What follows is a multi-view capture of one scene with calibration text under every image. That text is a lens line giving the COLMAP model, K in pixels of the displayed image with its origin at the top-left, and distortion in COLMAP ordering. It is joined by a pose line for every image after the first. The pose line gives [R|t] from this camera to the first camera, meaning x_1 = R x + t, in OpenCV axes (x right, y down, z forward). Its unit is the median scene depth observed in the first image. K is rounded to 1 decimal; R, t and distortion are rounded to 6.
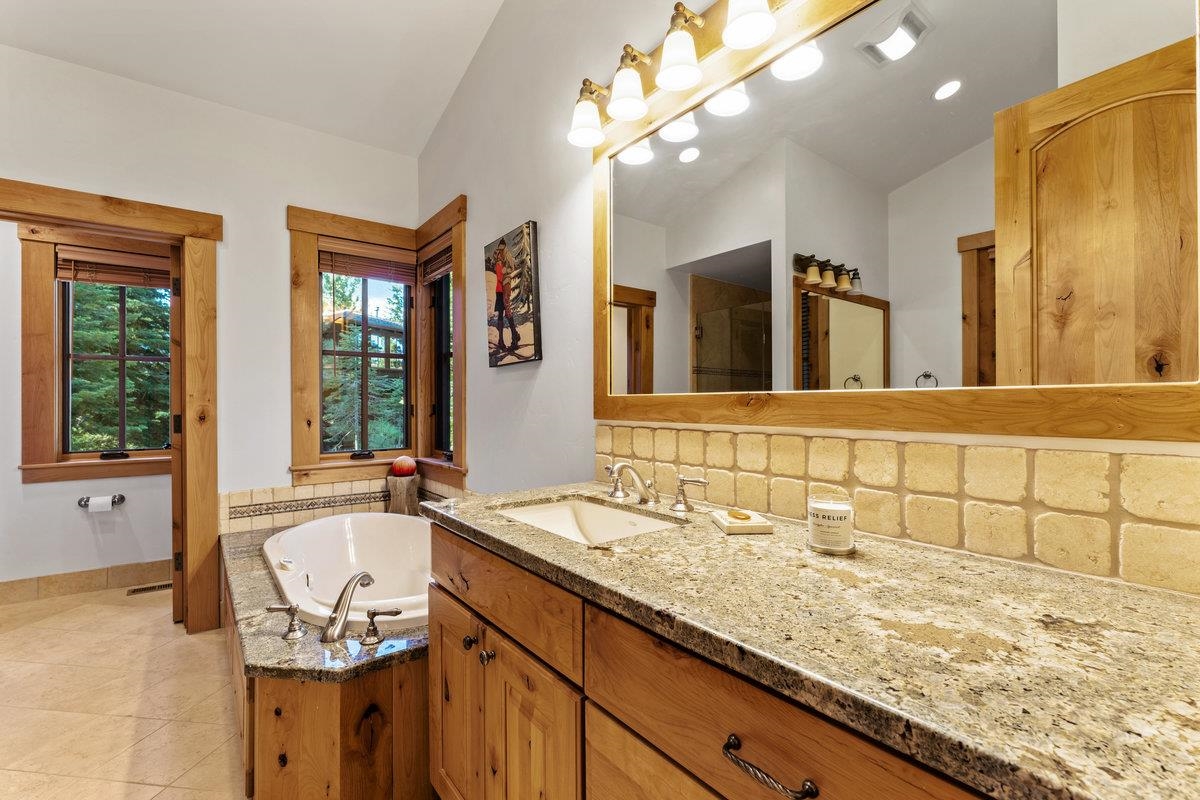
lens RADIAL K [[524.7, 0, 600.0], [0, 524.7, 400.0], [0, 0, 1]] dist [-0.000642, -0.000168]
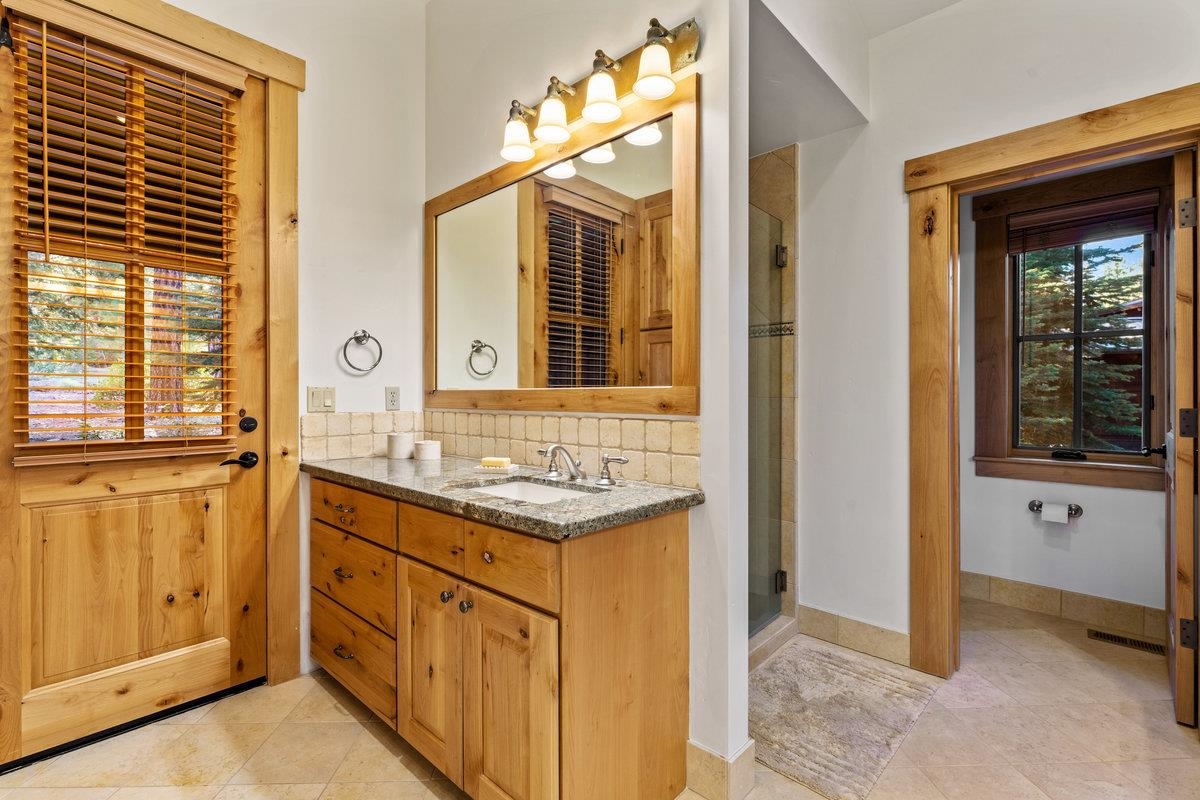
lens RADIAL K [[533.8, 0, 600.0], [0, 533.8, 400.0], [0, 0, 1]] dist [-0.000222, -0.000077]
pose [[0.170669, 0.012106, -0.985254, -0.252601], [0.006108, 0.999892, 0.013343, 0.003663], [0.985309, -0.008295, 0.170577, 0.153547]]
